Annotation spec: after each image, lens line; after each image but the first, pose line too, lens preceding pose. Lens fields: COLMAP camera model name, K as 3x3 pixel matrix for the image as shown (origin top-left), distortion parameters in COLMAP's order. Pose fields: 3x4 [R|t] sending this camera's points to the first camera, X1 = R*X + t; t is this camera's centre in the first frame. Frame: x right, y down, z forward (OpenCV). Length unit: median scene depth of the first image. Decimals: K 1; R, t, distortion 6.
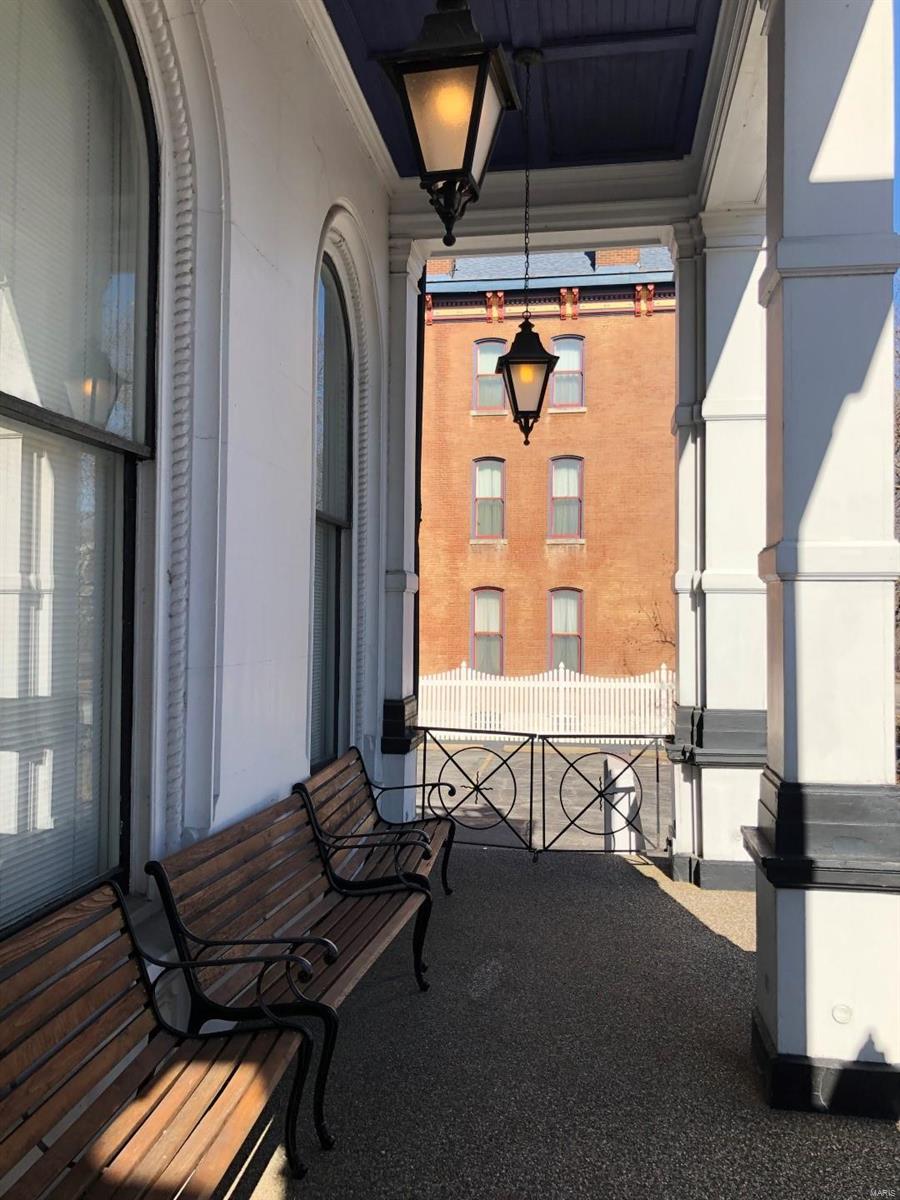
lens RADIAL K [[978.2, 0, 451.5], [0, 978.2, 599.4], [0, 0, 1]] dist [-0.003715, -0.002274]
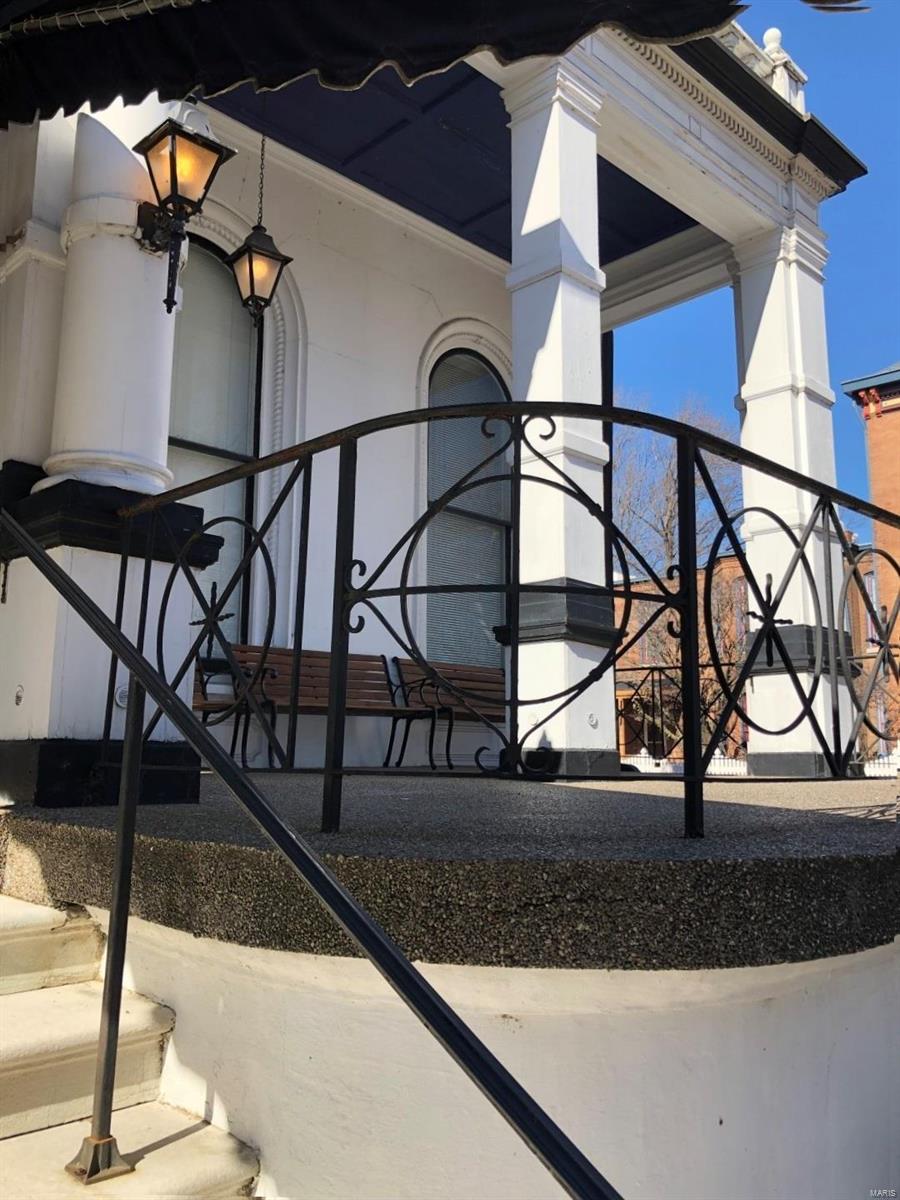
lens RADIAL K [[978.2, 0, 447.8], [0, 978.2, 597.3], [0, 0, 1]] dist [-0.003715, -0.002274]
pose [[0.809351, -0.096443, -0.579353, 1.117944], [0.015977, 0.989676, -0.142428, 0.409030], [0.587108, 0.106018, 0.802536, -0.351671]]
